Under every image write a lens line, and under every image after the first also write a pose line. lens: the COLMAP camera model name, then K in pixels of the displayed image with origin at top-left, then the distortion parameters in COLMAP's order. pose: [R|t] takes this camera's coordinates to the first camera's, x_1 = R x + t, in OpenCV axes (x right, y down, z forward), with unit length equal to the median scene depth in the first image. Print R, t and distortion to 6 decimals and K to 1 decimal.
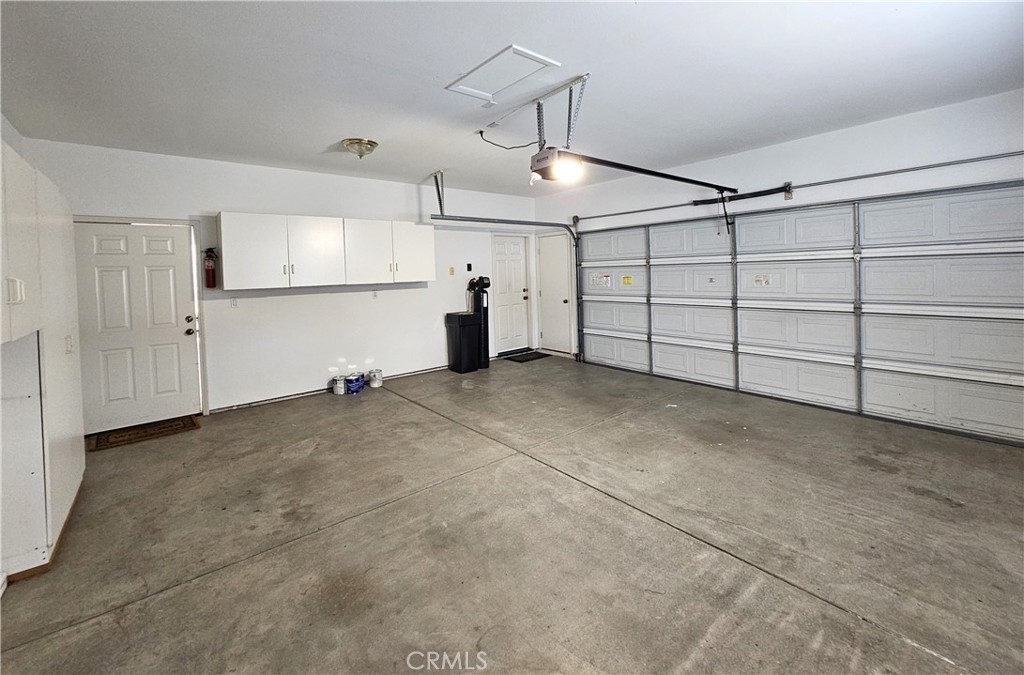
lens RADIAL K [[426.9, 0, 512.0], [0, 426.9, 337.5], [0, 0, 1]] dist [0.000373, 0.000042]
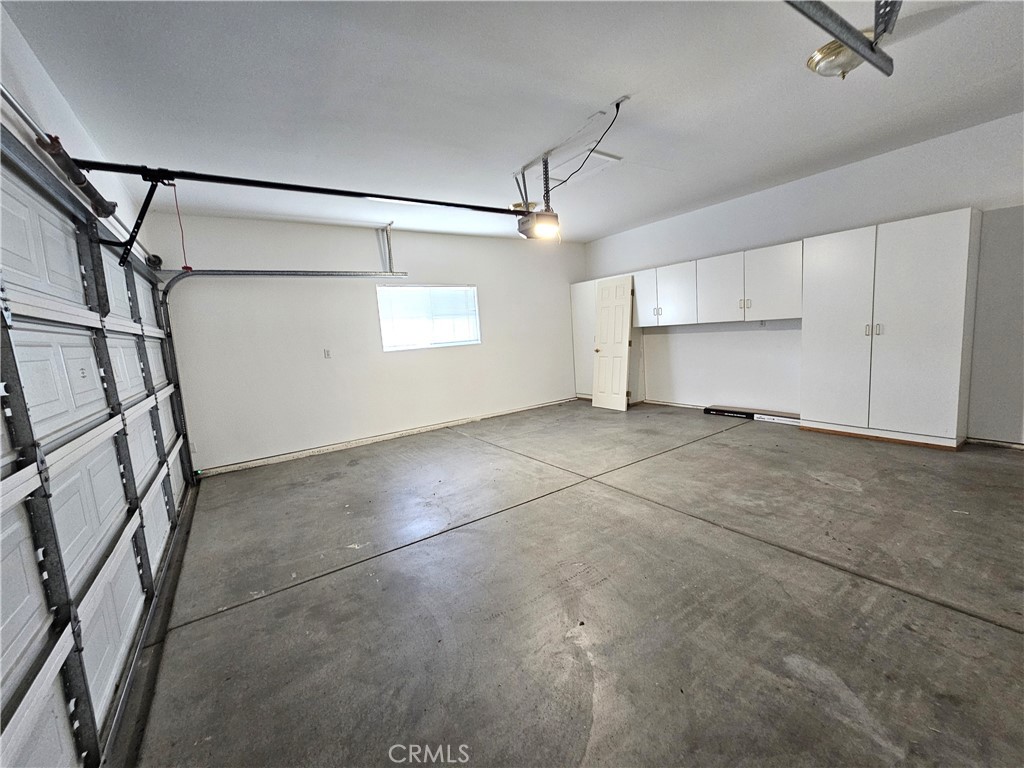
lens RADIAL K [[416.5, 0, 514.7], [0, 416.5, 381.3], [0, 0, 1]] dist [0.000010, -0.000005]
pose [[-0.990777, 0.088841, 0.102315, 0.095065], [0.113664, 0.955954, 0.270613, -0.329524], [-0.073767, 0.279747, -0.957236, 2.350740]]
